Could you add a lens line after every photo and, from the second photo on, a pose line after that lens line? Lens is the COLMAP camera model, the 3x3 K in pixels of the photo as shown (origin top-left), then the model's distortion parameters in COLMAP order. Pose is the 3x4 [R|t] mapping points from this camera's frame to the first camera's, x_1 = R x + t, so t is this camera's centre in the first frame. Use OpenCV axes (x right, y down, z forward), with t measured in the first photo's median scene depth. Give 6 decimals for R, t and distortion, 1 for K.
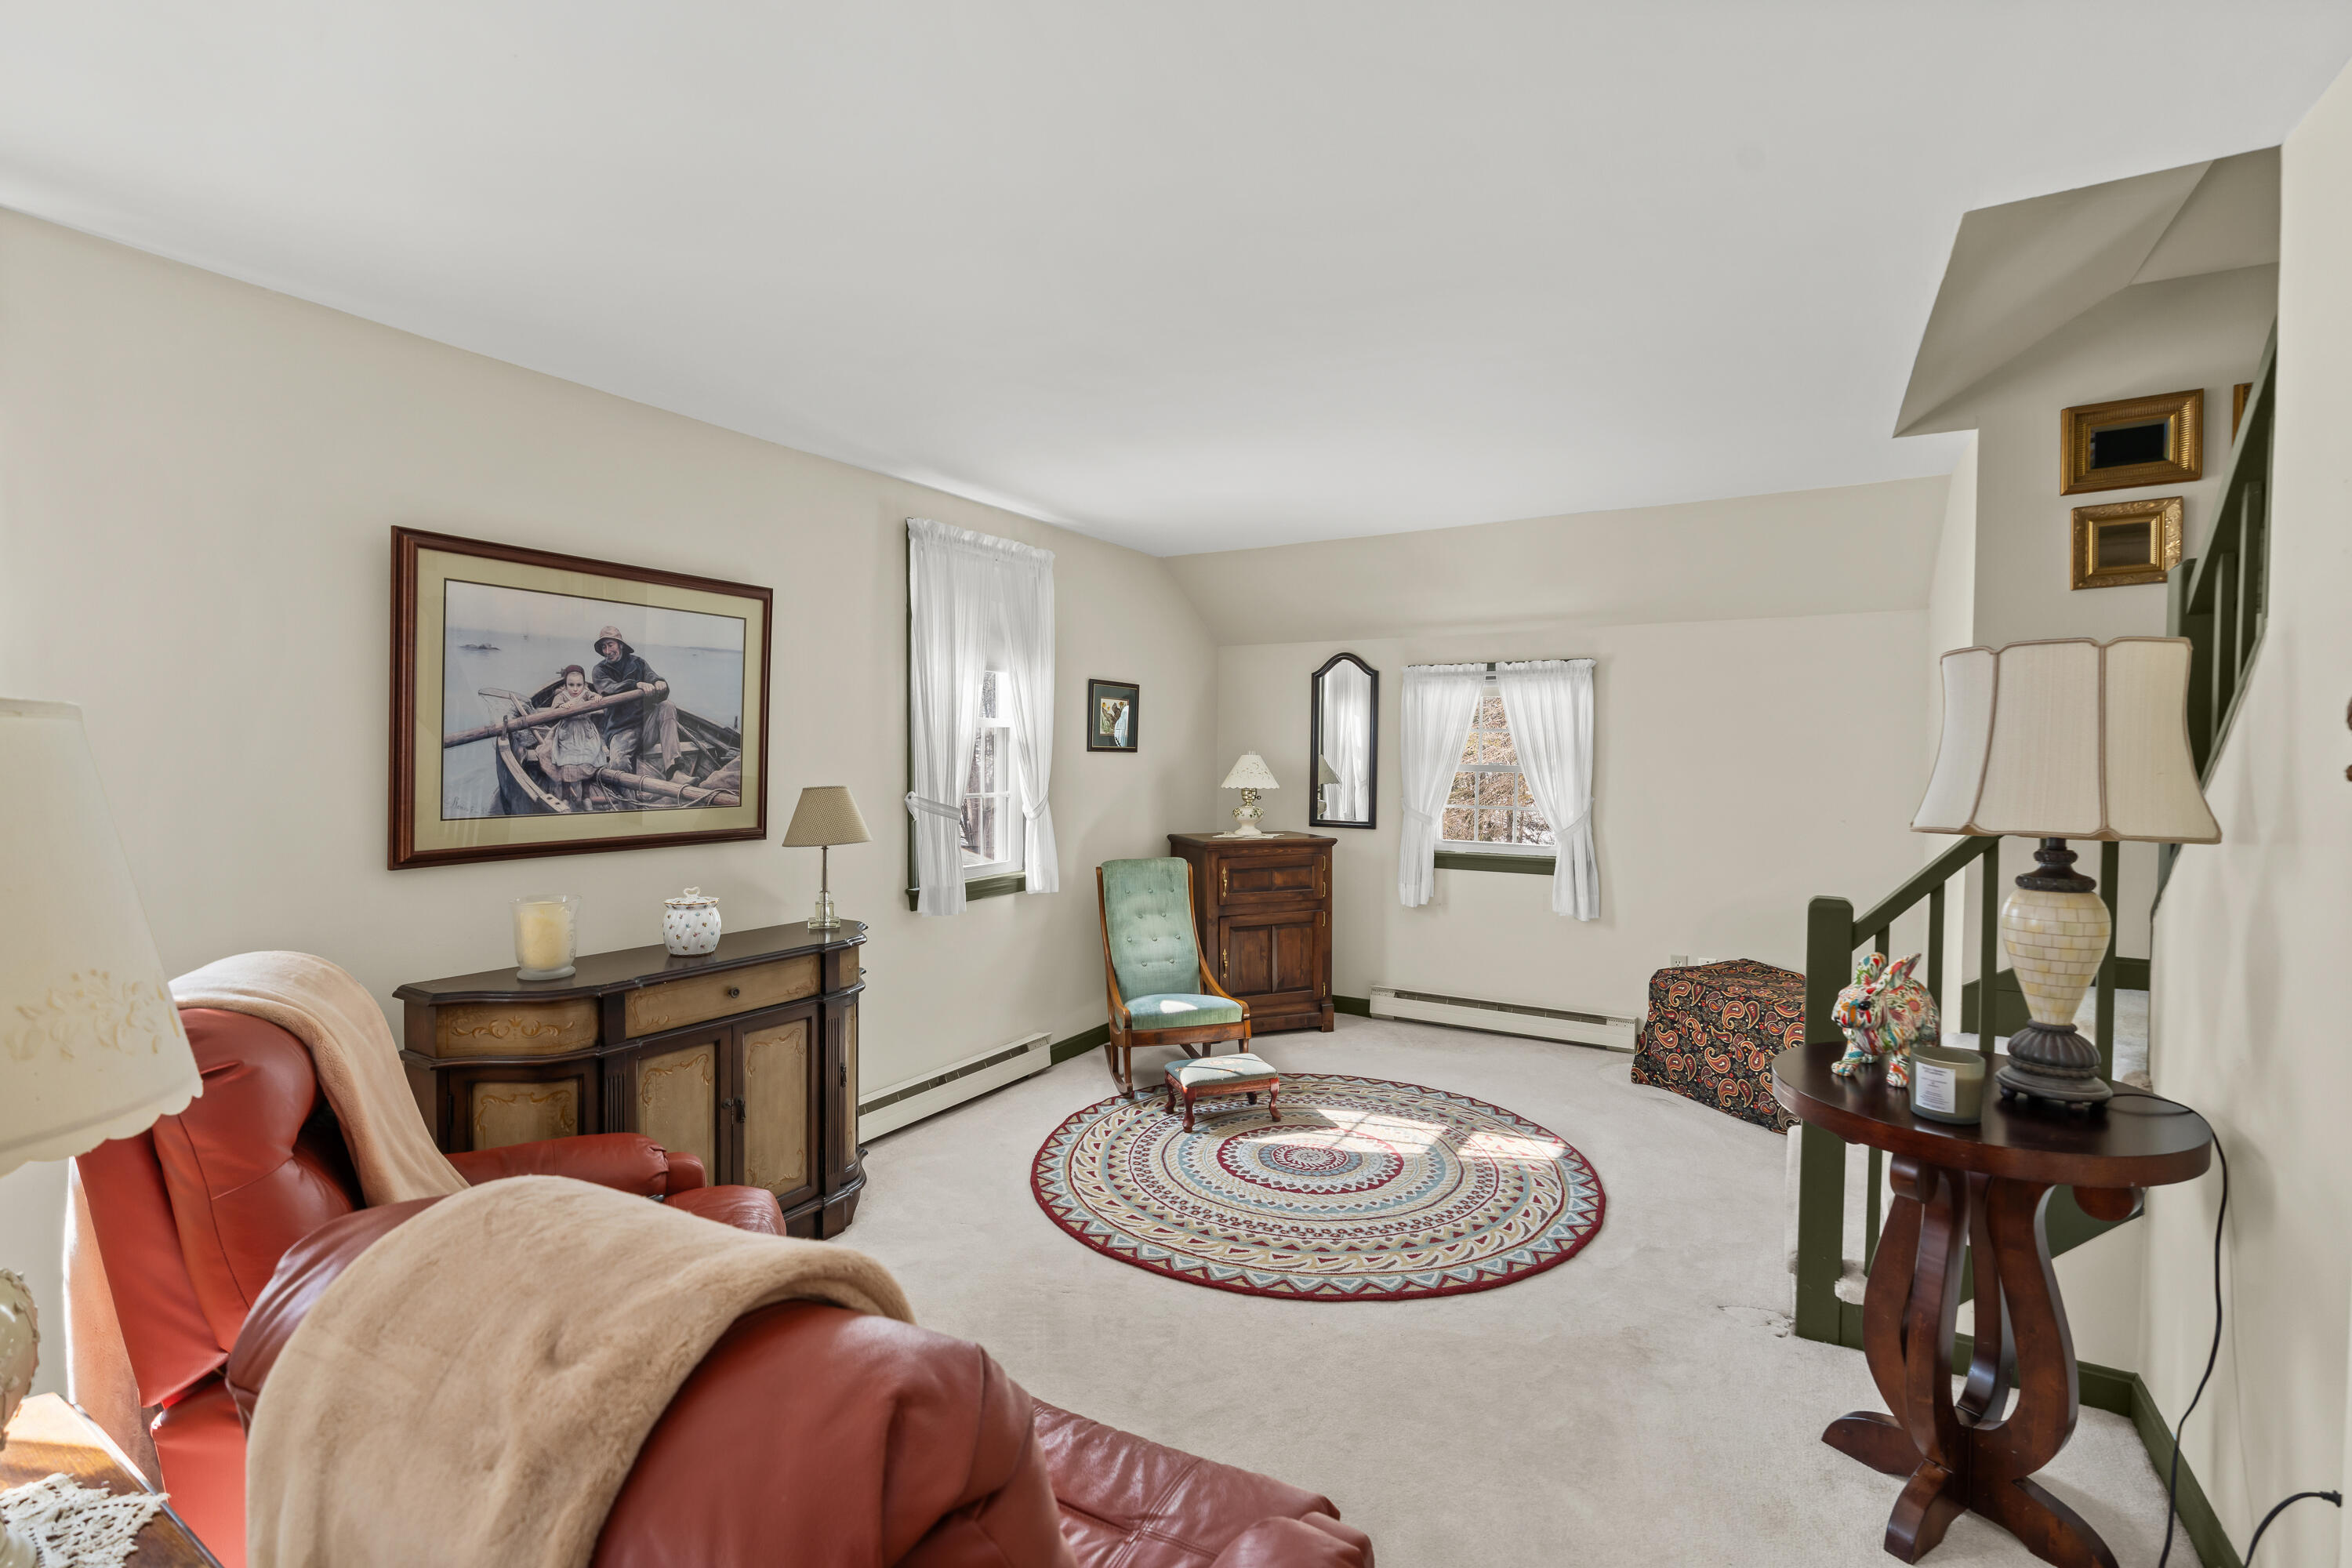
lens RADIAL K [[1074.3, 0, 1174.2], [0, 1074.3, 780.6], [0, 0, 1]] dist [-0.008810, 0.000508]
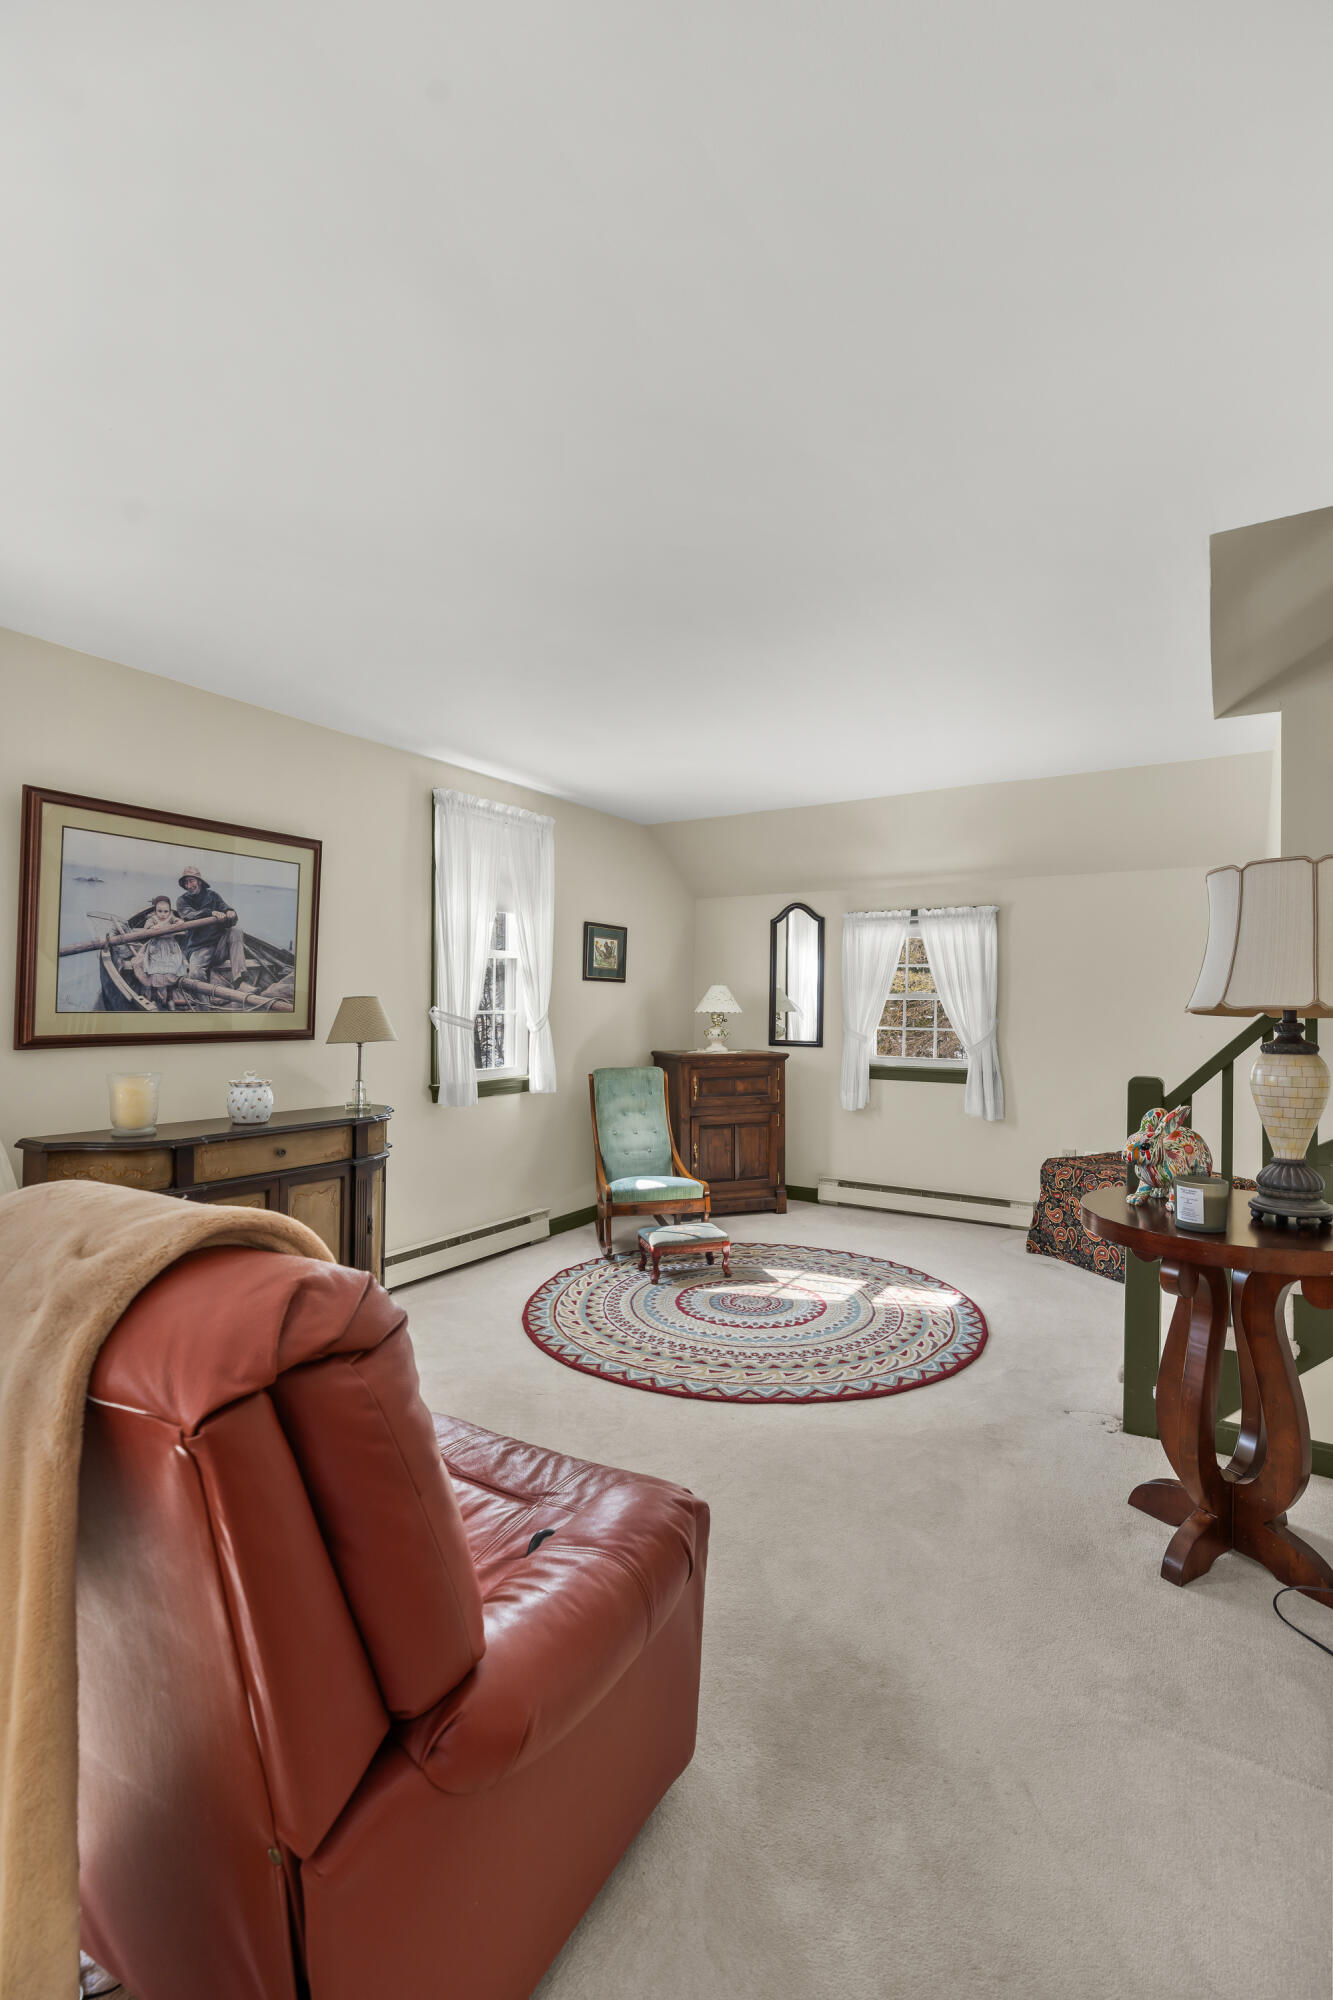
lens RADIAL K [[913.5, 0, 668.4], [0, 913.5, 1003.1], [0, 0, 1]] dist [-0.008810, 0.000508]
pose [[0.999751, 0.003043, -0.022119, 0.067827], [-0.003692, 0.999562, -0.029377, 0.049326], [0.022020, 0.029452, 0.999324, -0.069853]]
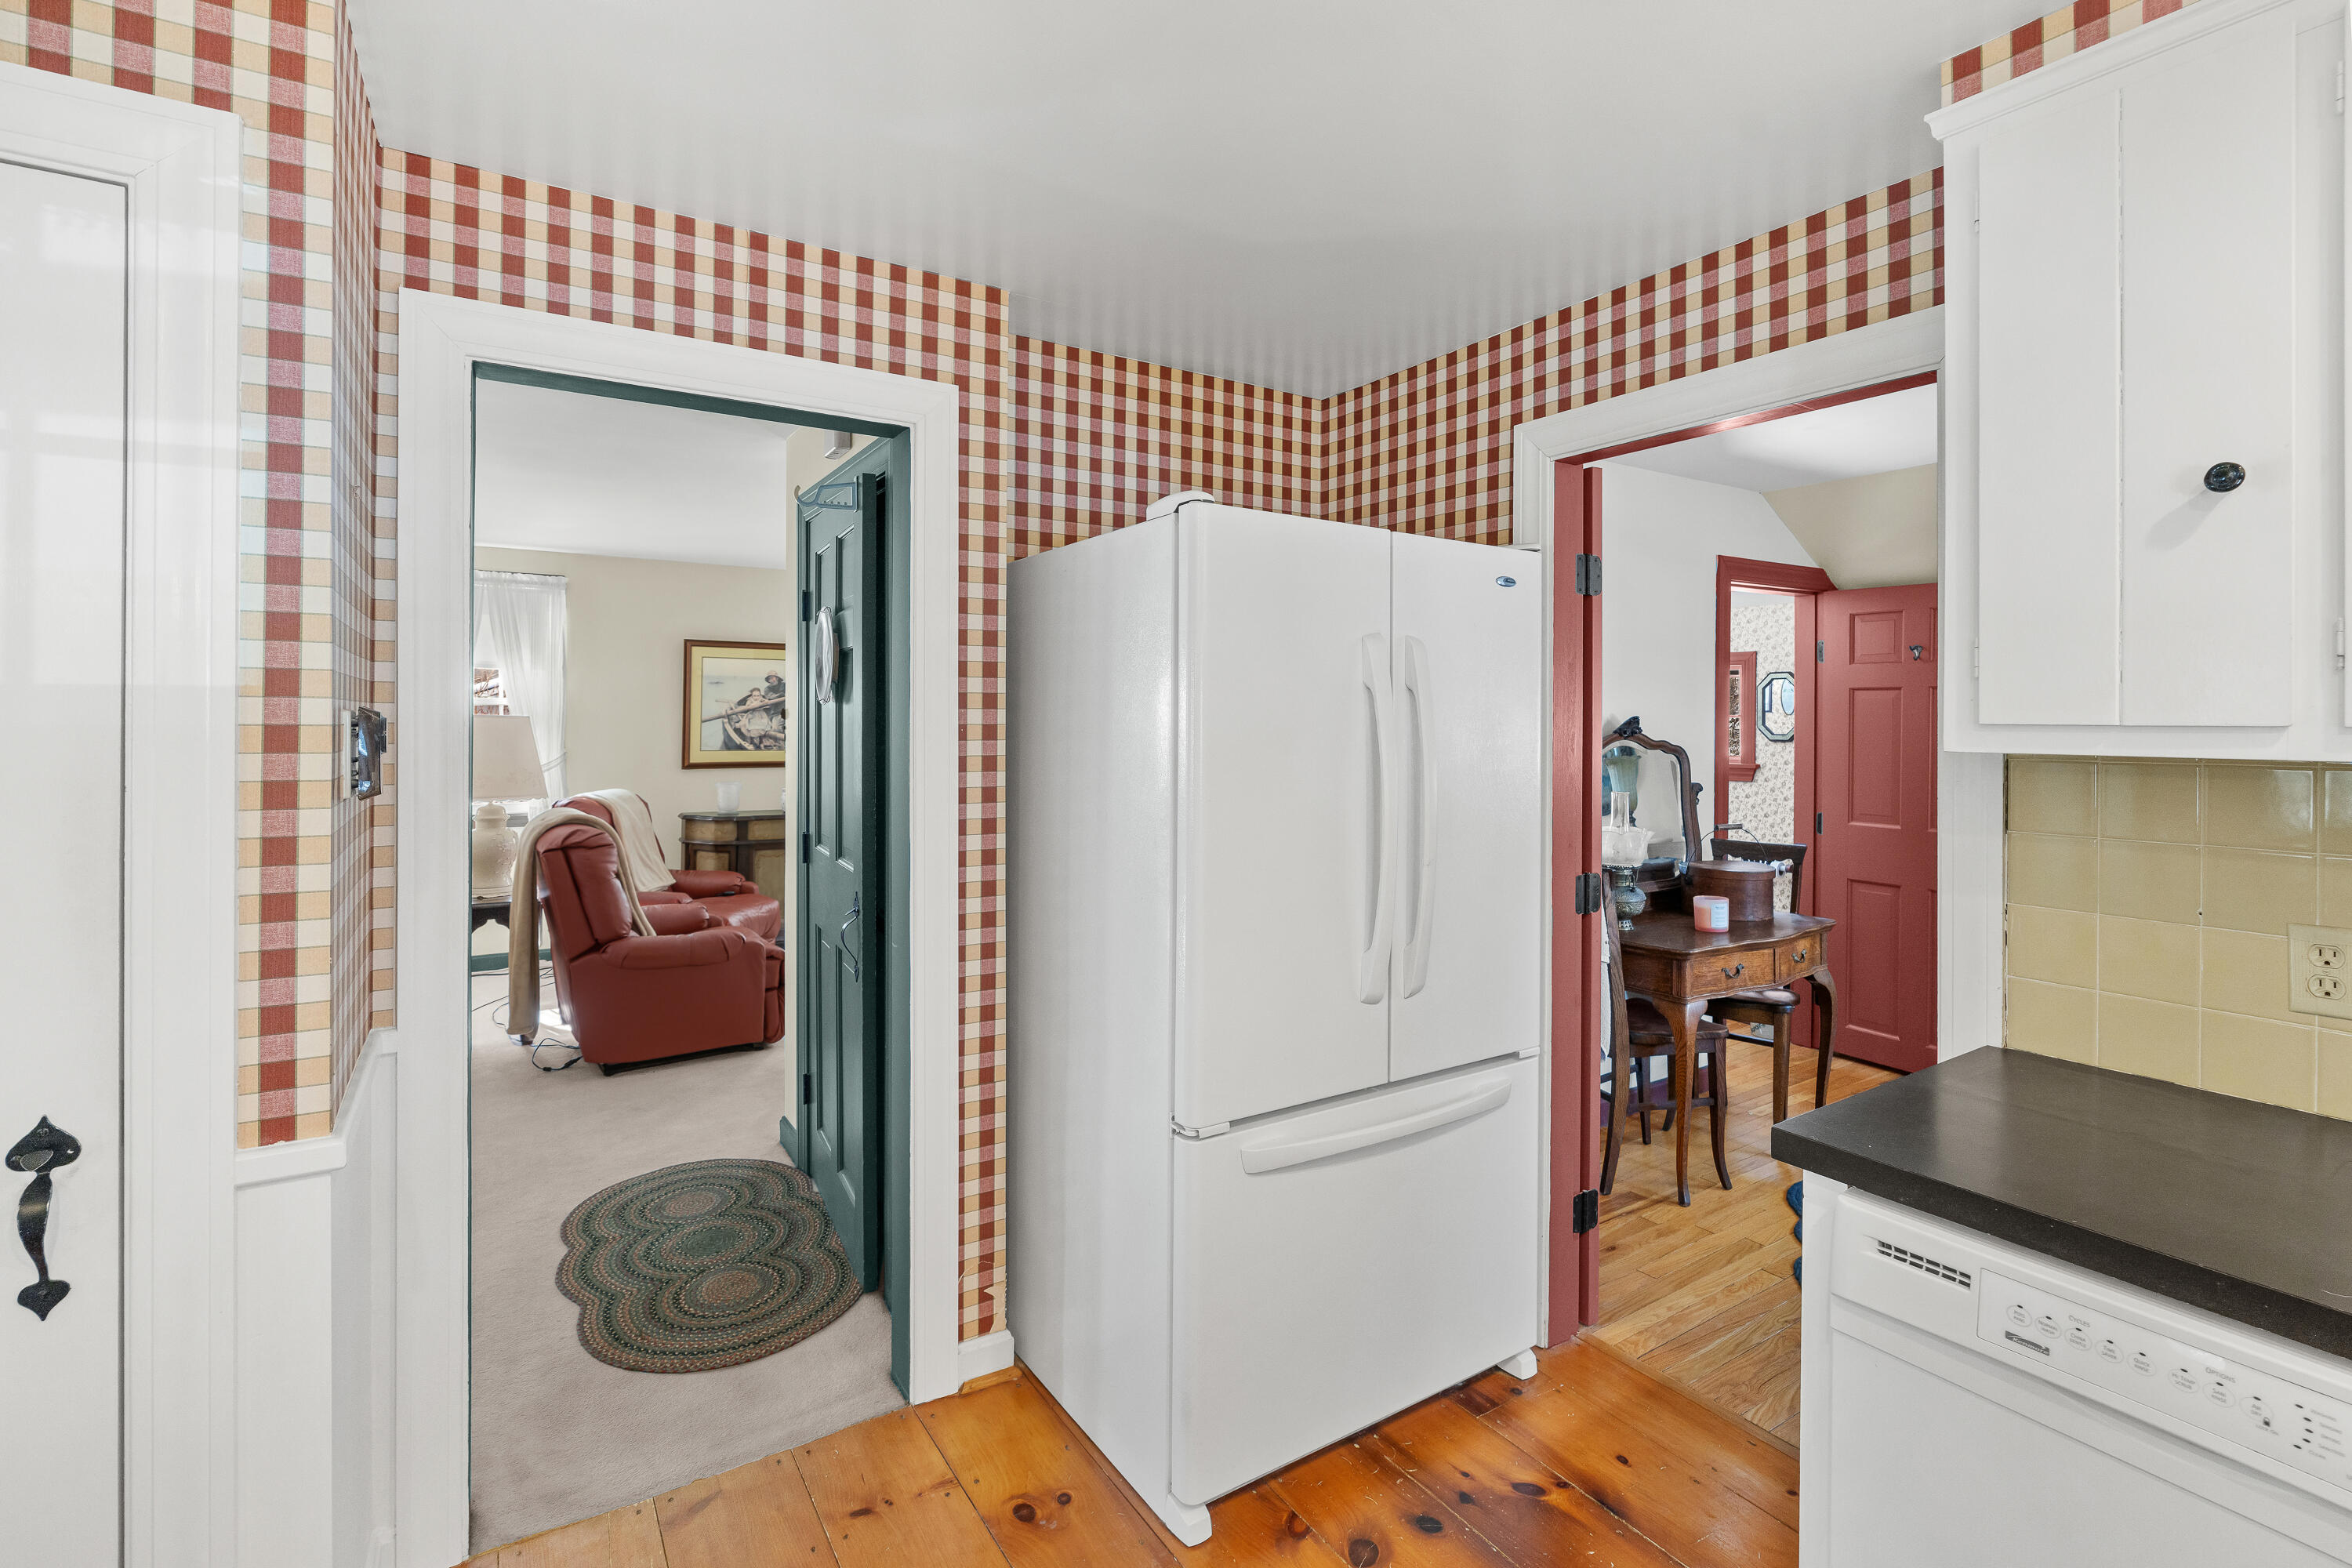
lens RADIAL K [[1074.3, 0, 1155.4], [0, 1074.3, 727.9], [0, 0, 1]] dist [-0.008810, 0.000508]
pose [[0.890588, 0.002550, -0.454805, 1.291092], [-0.013021, 0.999717, -0.019892, 0.016649], [0.454625, 0.023638, 0.890369, -0.701657]]
